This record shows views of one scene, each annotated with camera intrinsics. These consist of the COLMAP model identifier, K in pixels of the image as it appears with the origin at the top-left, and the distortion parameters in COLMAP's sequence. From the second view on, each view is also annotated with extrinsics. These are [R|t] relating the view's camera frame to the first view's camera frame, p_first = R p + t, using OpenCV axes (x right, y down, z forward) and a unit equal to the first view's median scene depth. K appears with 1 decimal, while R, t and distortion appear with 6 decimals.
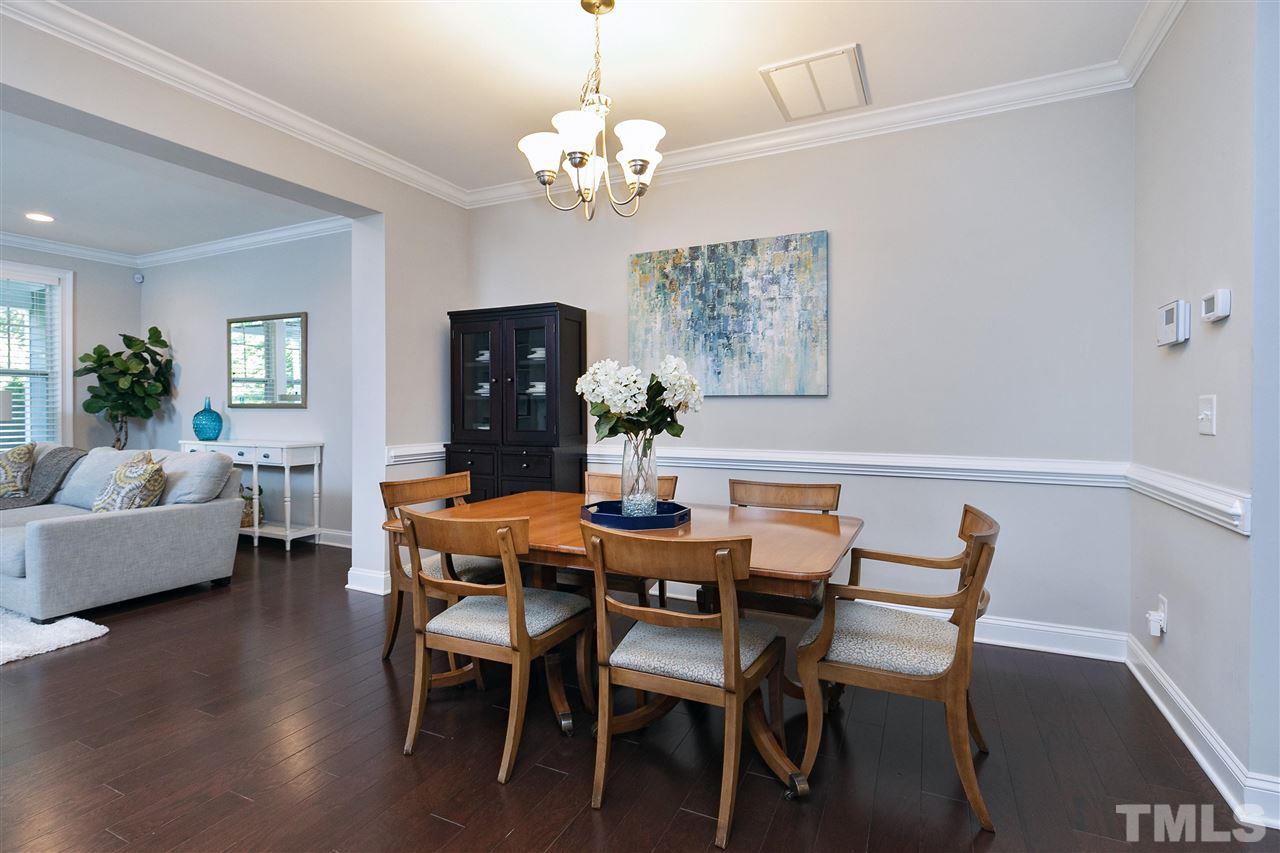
lens RADIAL K [[603.9, 0, 640.5], [0, 603.9, 408.5], [0, 0, 1]] dist [-0.001988, -0.000230]
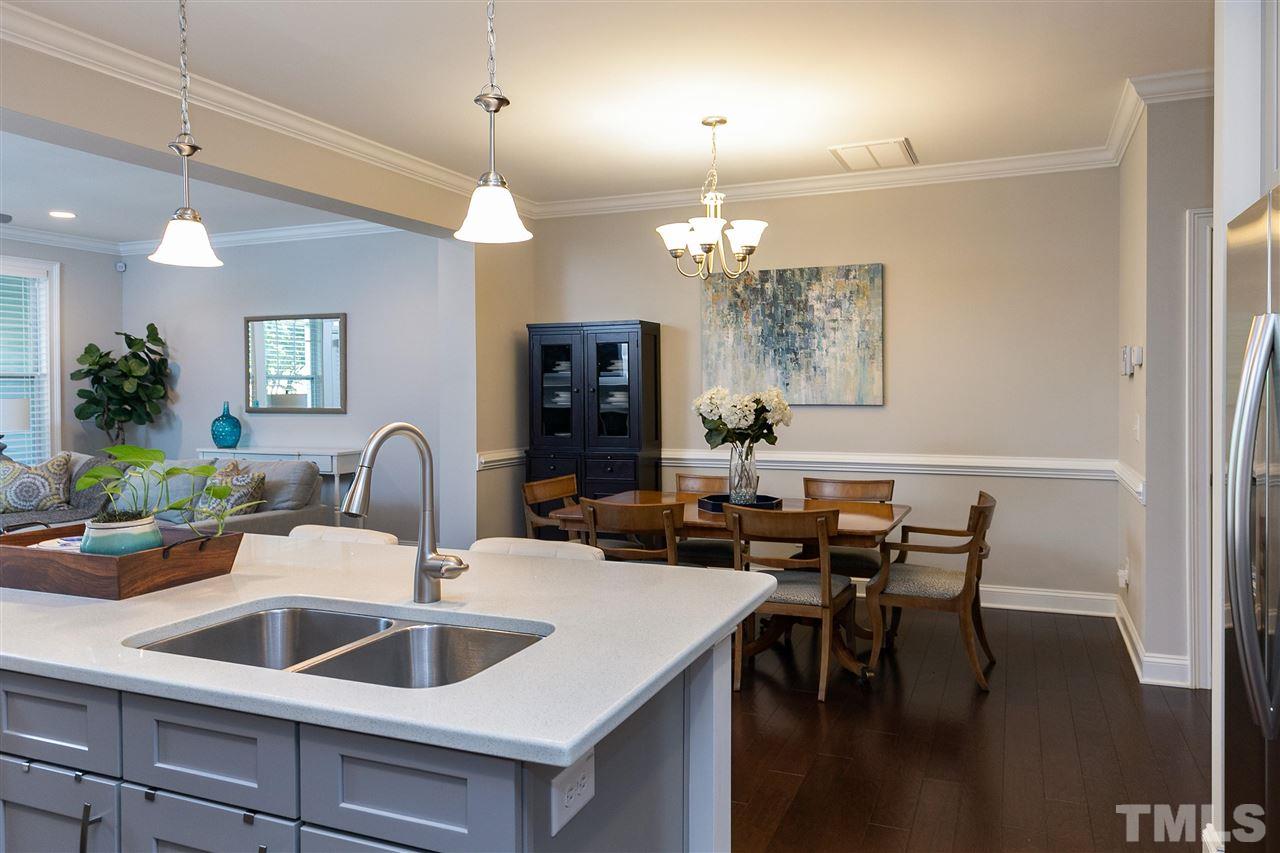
lens RADIAL K [[869.1, 0, 669.6], [0, 869.1, 396.0], [0, 0, 1]] dist [0.006549, 0.001426]
pose [[0.997905, -0.007514, 0.064260, -0.194366], [0.007045, 0.999947, 0.007516, -0.051650], [-0.064314, -0.007048, 0.997905, -0.603045]]
